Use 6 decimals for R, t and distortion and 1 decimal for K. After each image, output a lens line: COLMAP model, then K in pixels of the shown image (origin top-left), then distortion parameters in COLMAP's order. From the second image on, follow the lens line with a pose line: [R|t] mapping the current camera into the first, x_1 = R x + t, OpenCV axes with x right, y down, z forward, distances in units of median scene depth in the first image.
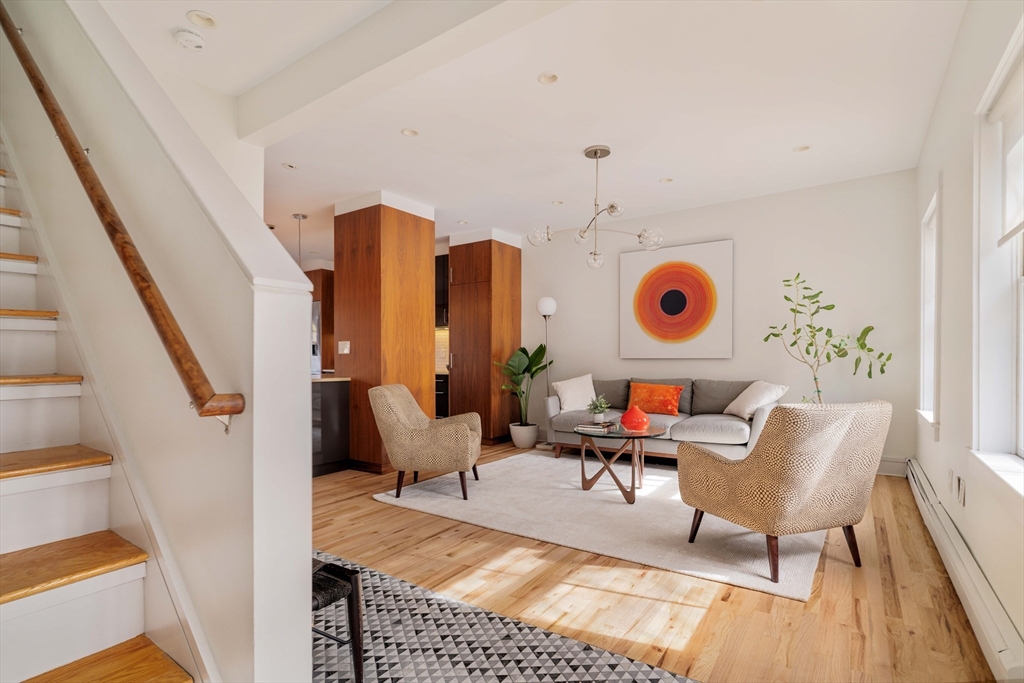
lens RADIAL K [[489.9, 0, 511.5], [0, 489.9, 360.6], [0, 0, 1]] dist [-0.000044, -0.000011]
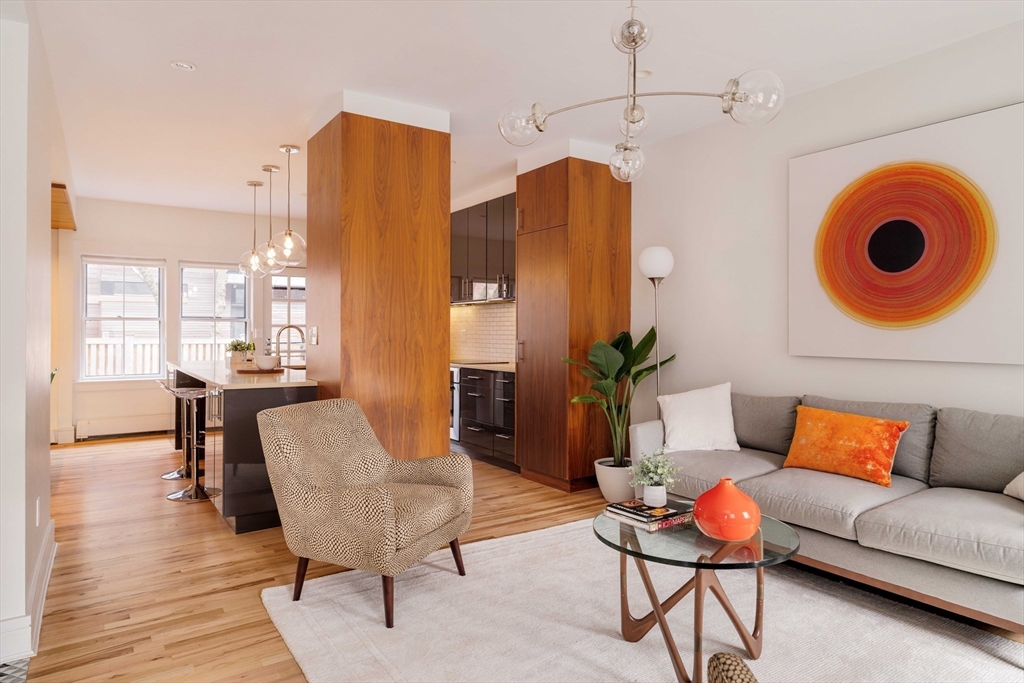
lens RADIAL K [[617.9, 0, 511.4], [0, 617.9, 326.2], [0, 0, 1]] dist [0.000376, -0.000362]
pose [[0.934120, 0.002506, -0.356950, 0.206013], [-0.006919, 0.999915, -0.011088, -0.030836], [0.356891, 0.012828, 0.934058, 0.305373]]
